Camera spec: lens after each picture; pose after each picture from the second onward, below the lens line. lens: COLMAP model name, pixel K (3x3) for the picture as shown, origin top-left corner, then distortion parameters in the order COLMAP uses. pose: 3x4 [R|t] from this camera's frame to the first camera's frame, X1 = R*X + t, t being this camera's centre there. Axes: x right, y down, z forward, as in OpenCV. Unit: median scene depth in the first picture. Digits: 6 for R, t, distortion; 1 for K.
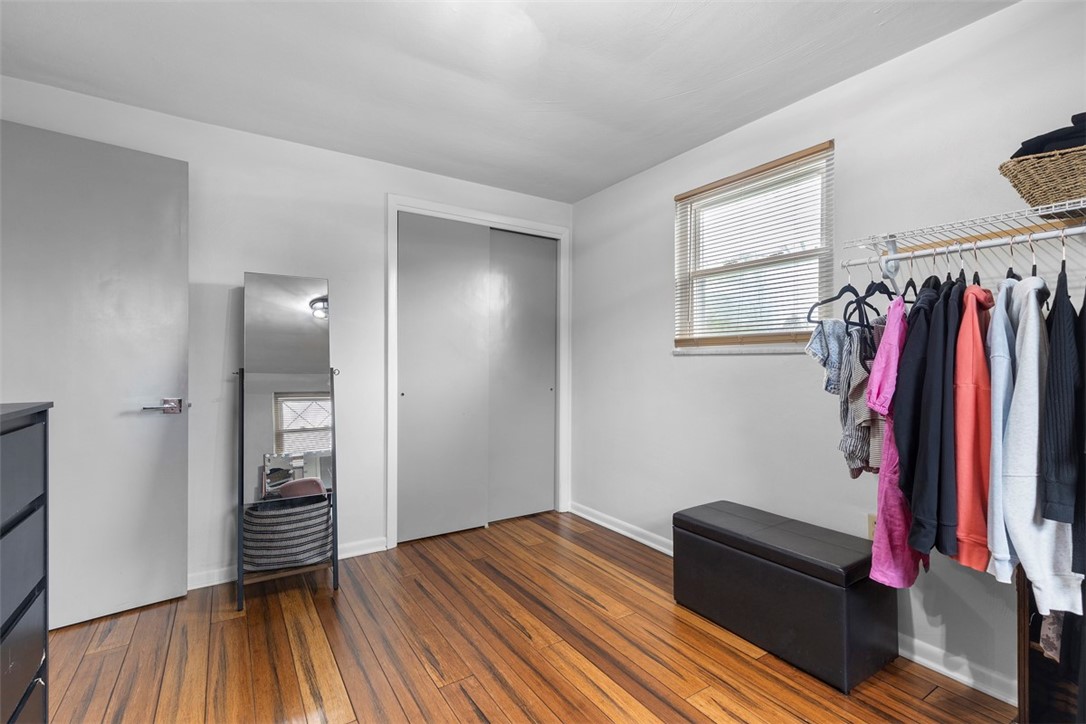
lens RADIAL K [[492.5, 0, 544.4], [0, 492.5, 362.8], [0, 0, 1]] dist [0.013915, -0.002883]
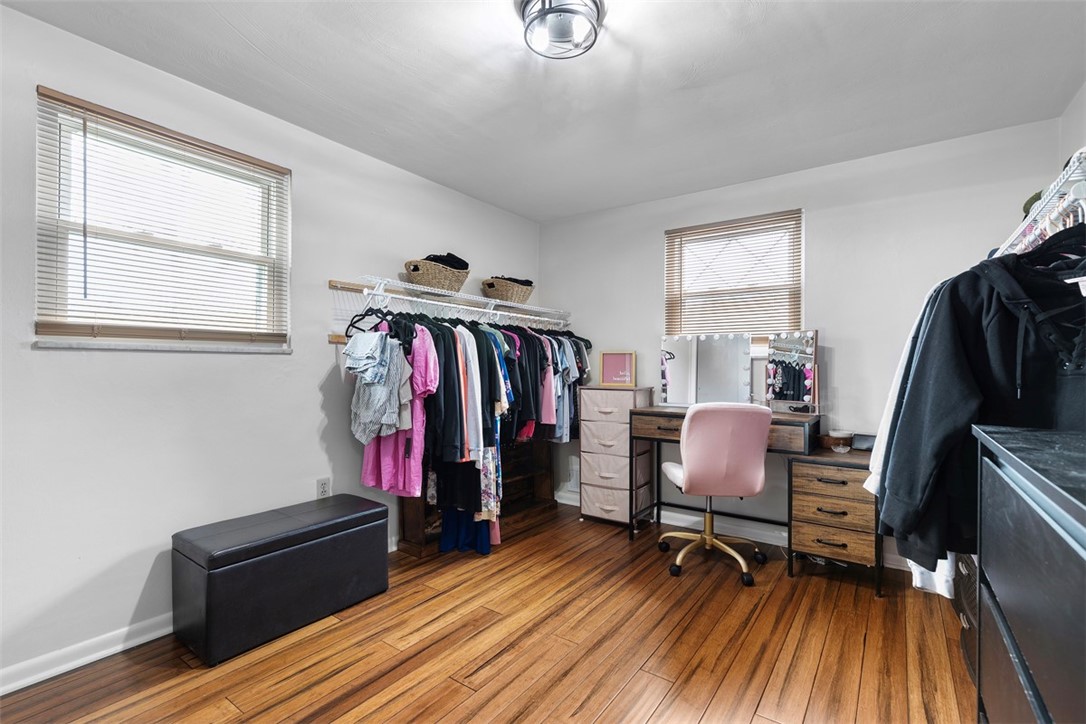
lens RADIAL K [[492.5, 0, 549.5], [0, 492.5, 368.7], [0, 0, 1]] dist [0.013915, -0.002883]
pose [[-0.368513, -0.006078, 0.929603, -0.802273], [-0.001741, 0.999981, 0.005848, 0.007822], [-0.929621, 0.000537, -0.368516, 0.963210]]
